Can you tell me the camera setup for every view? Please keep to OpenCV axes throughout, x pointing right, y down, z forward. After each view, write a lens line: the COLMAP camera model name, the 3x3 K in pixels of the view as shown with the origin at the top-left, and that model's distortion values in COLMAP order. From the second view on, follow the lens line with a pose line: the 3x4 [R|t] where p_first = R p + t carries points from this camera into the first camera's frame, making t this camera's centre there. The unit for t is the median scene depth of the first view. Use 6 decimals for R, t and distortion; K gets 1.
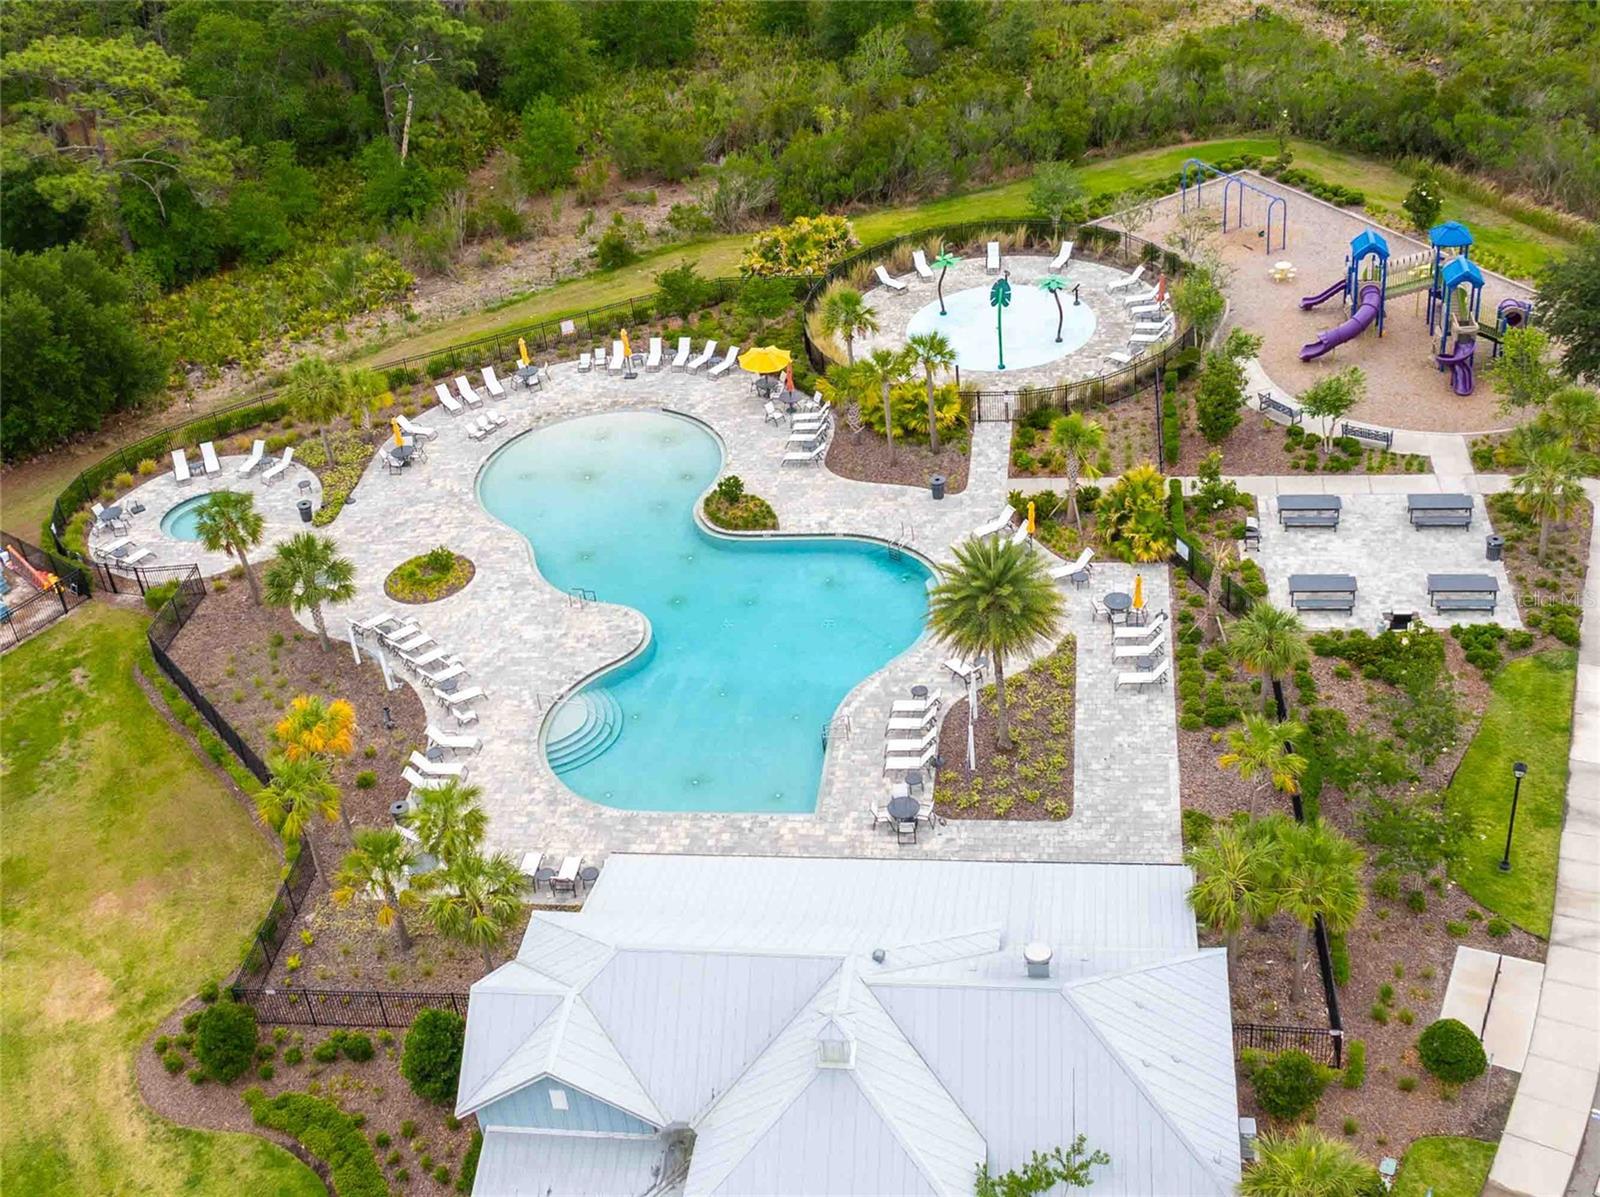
lens RADIAL K [[1828.3, 0, 729.4], [0, 1828.3, 588.1], [0, 0, 1]] dist [-0.025947, -0.006029]
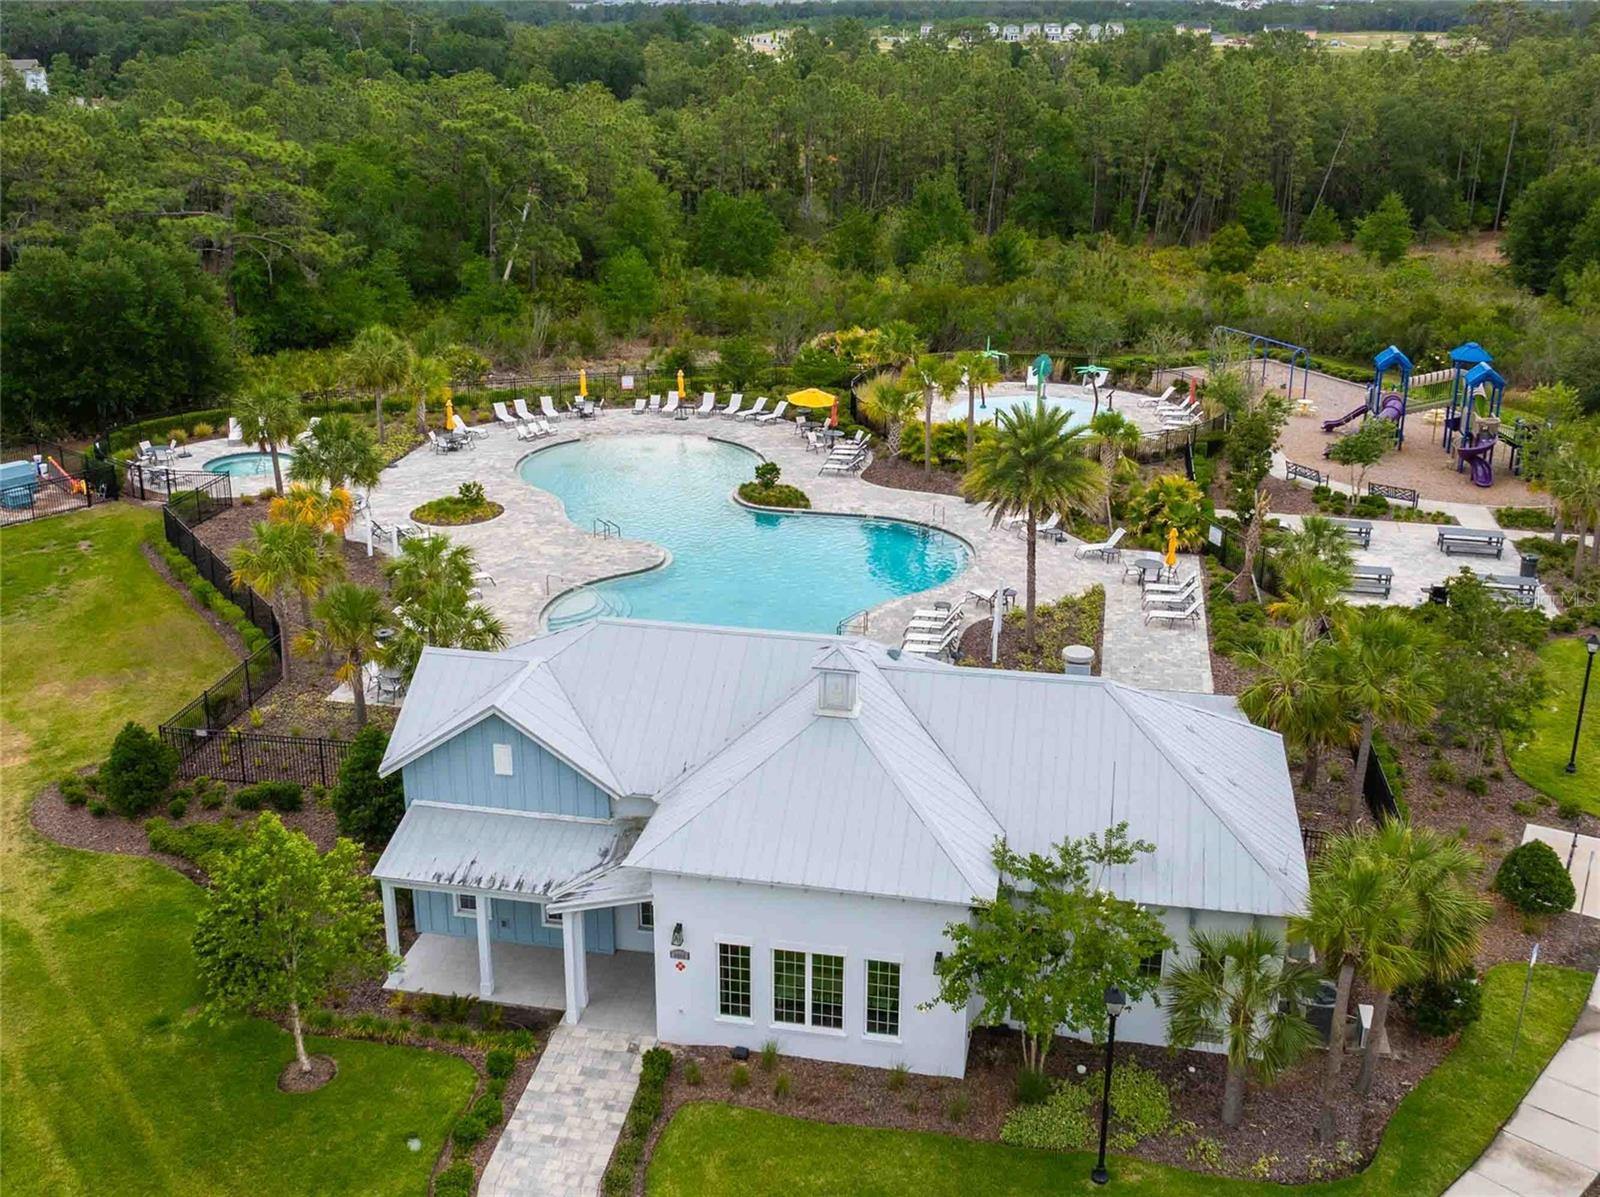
lens RADIAL K [[1599.7, 0, 776.5], [0, 1599.7, 599.0], [0, 0, 1]] dist [-0.023502, -0.006538]
pose [[0.992029, 0.125998, 0.001622, 0.013617], [-0.122064, 0.964092, -0.235852, 0.229059], [-0.031281, 0.233774, 0.971788, 0.160741]]
